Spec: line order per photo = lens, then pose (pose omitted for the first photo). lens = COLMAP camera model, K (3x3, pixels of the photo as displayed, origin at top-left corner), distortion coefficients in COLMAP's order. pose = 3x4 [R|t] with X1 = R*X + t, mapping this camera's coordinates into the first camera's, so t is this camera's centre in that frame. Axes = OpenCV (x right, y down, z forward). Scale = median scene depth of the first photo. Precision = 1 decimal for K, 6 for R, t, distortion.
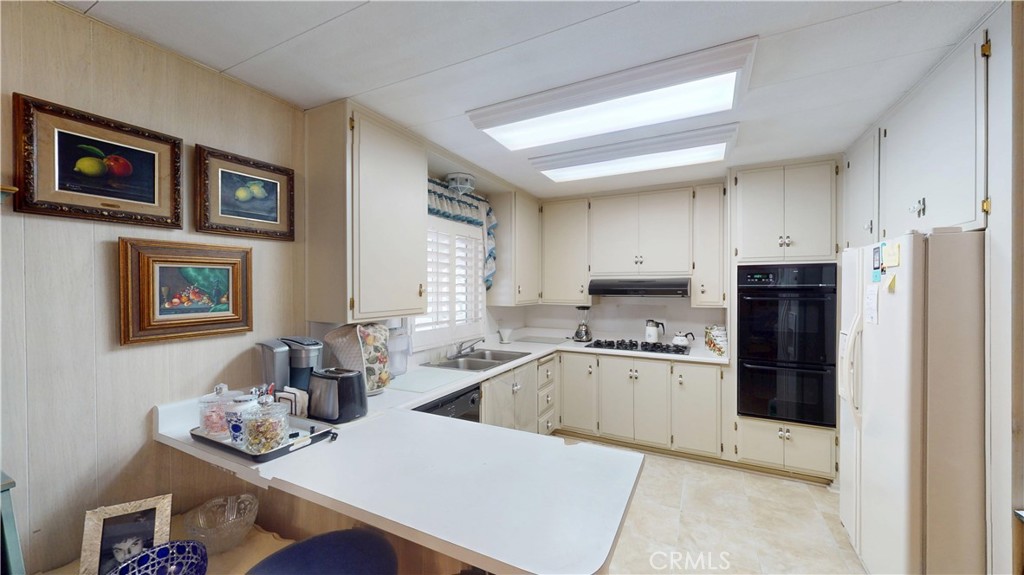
lens RADIAL K [[375.5, 0, 513.6], [0, 375.5, 269.1], [0, 0, 1]] dist [0.005637, -0.000392]
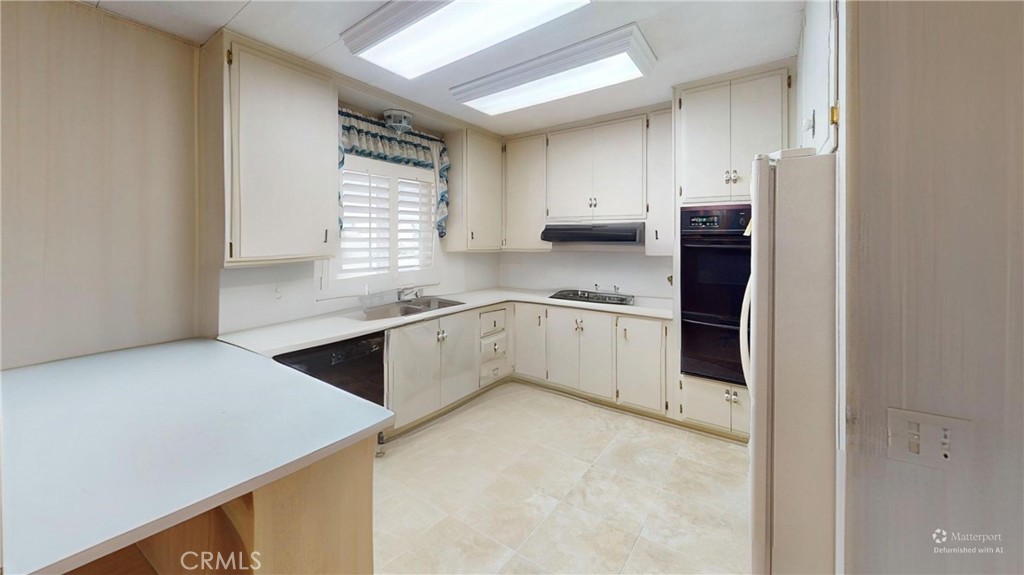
lens RADIAL K [[375.5, 0, 515.8], [0, 375.5, 267.6], [0, 0, 1]] dist [0.005637, -0.000392]
pose [[0.989545, 0.015589, -0.143380, 0.312410], [0.004311, 0.990501, 0.137441, 0.005667], [0.144160, -0.136622, 0.980078, 0.080778]]
